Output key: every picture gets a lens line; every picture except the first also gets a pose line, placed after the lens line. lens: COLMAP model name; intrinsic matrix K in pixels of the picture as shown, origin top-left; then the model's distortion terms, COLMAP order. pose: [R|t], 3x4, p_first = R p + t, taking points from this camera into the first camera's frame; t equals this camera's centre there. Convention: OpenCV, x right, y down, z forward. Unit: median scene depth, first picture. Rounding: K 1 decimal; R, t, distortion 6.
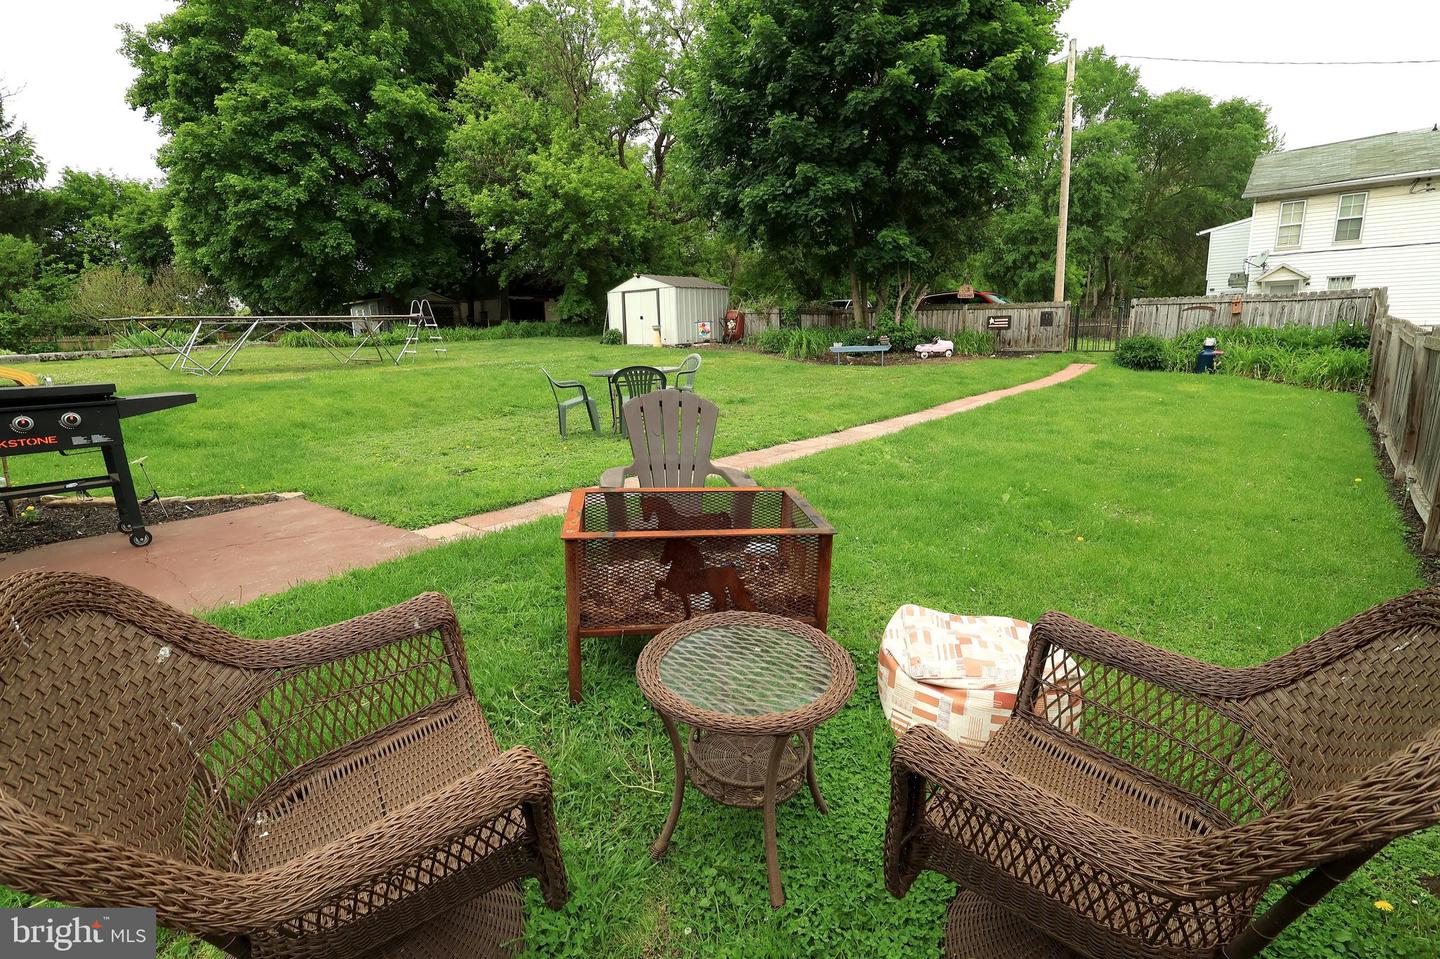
lens RADIAL K [[668.6, 0, 729.7], [0, 668.6, 475.7], [0, 0, 1]] dist [0.001461, 0.002467]
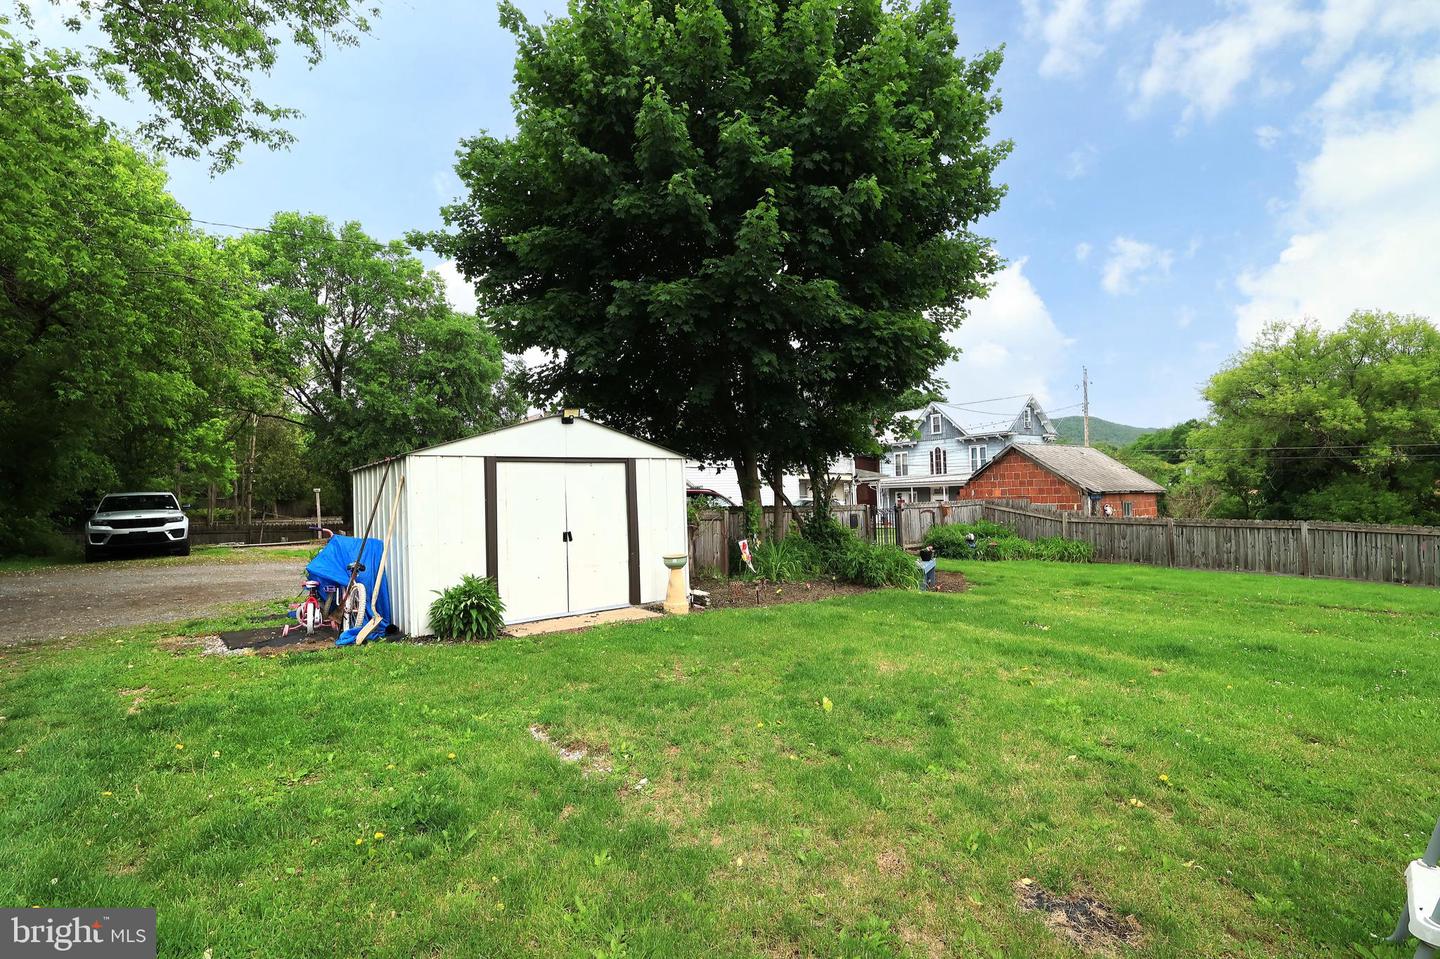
lens RADIAL K [[668.6, 0, 717.8], [0, 668.6, 482.3], [0, 0, 1]] dist [0.001461, 0.002467]
pose [[0.189131, 0.039810, 0.981144, -0.459271], [0.232813, 0.968871, -0.084190, -0.220758], [-0.953954, 0.244346, 0.173976, 0.877808]]
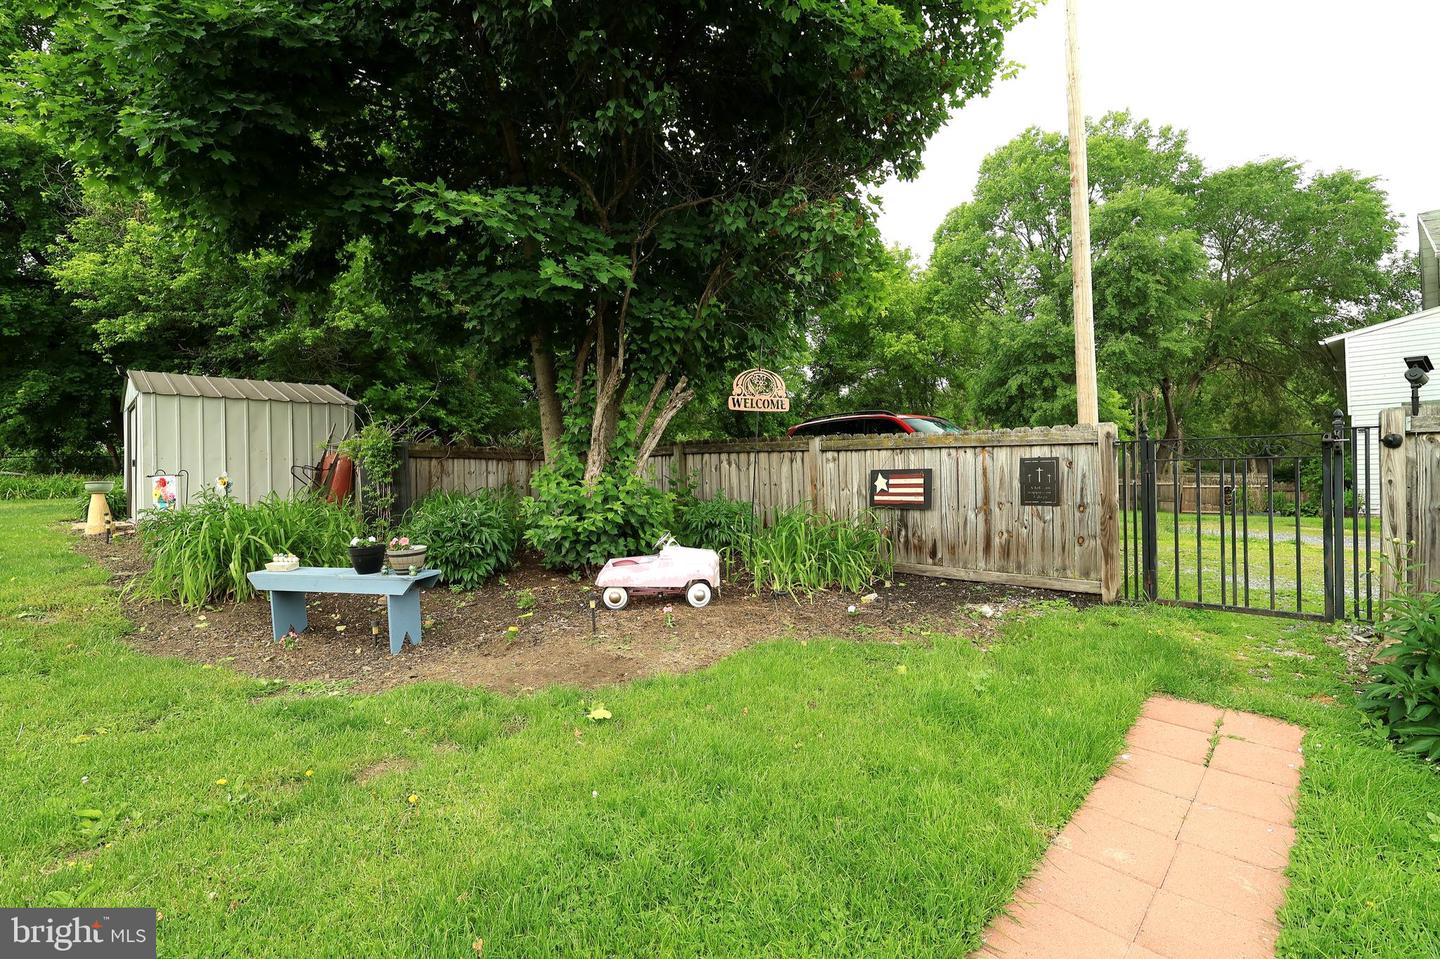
lens RADIAL K [[668.6, 0, 717.0], [0, 668.6, 477.9], [0, 0, 1]] dist [0.001461, 0.002467]
pose [[0.996877, 0.014925, -0.077550, 0.306265], [-0.030902, 0.977400, -0.209128, -0.146703], [0.072676, 0.210871, 0.974809, 0.604246]]
